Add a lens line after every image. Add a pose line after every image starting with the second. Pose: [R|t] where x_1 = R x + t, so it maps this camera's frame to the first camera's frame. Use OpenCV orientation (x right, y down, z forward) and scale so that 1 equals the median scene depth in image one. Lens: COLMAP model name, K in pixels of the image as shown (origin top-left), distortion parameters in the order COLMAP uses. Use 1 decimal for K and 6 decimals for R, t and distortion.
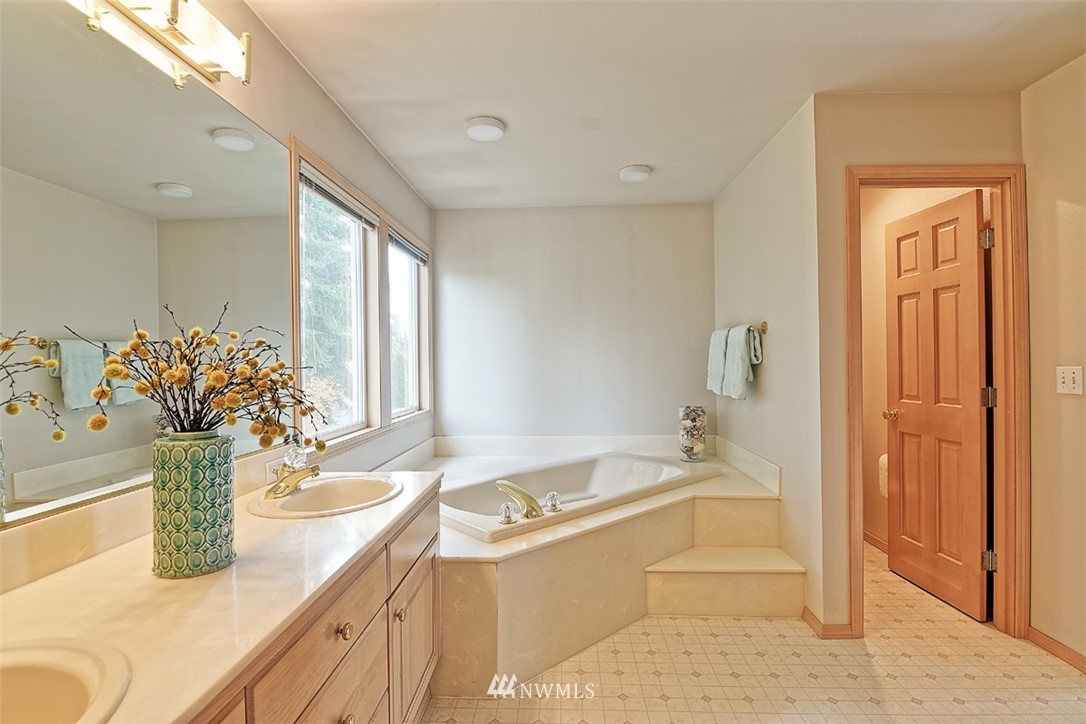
lens RADIAL K [[527.2, 0, 545.5], [0, 527.2, 363.1], [0, 0, 1]] dist [-0.016407, -0.001086]
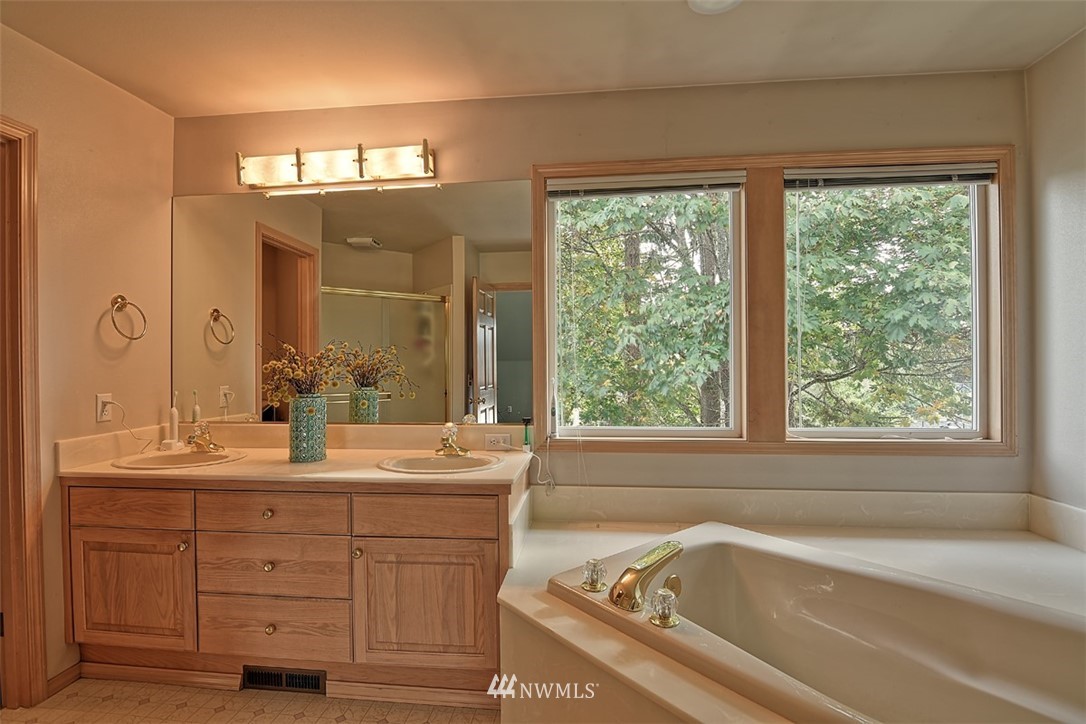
lens RADIAL K [[527.2, 0, 543.4], [0, 527.2, 360.3], [0, 0, 1]] dist [-0.016407, -0.001086]
pose [[-0.058853, 0.014322, -0.998164, 0.428188], [0.005676, 0.999886, 0.014013, -0.007208], [0.998251, -0.004841, -0.058928, 0.665134]]
